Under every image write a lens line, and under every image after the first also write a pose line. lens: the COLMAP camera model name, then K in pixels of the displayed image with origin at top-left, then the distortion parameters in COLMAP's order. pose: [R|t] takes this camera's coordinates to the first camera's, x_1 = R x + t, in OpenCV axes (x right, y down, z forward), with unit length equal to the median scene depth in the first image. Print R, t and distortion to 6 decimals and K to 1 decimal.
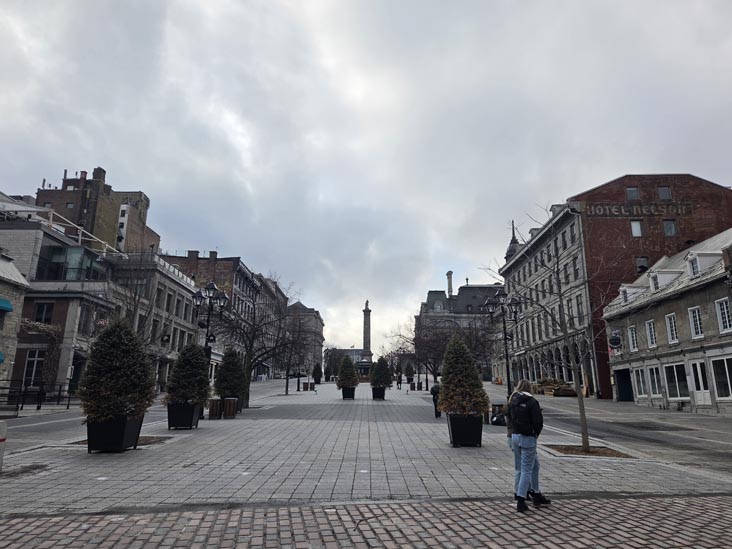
lens RADIAL K [[504.7, 0, 363.4], [0, 504.7, 273.4], [0, 0, 1]] dist [0.050951, -0.013777]
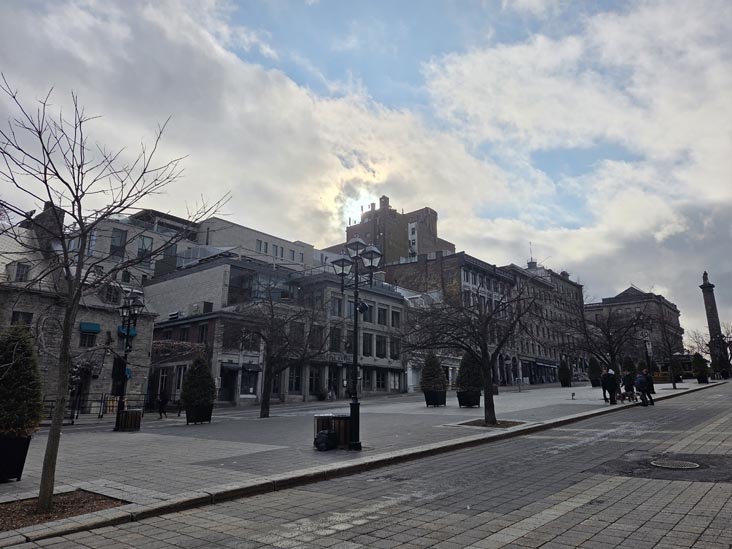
lens RADIAL K [[504.7, 0, 365.2], [0, 504.7, 273.9], [0, 0, 1]] dist [0.050951, -0.013777]
pose [[0.755468, -0.164511, -0.634196, 0.134291], [0.163500, 0.984677, -0.060662, 0.022984], [0.634458, -0.057863, 0.770789, 0.105270]]
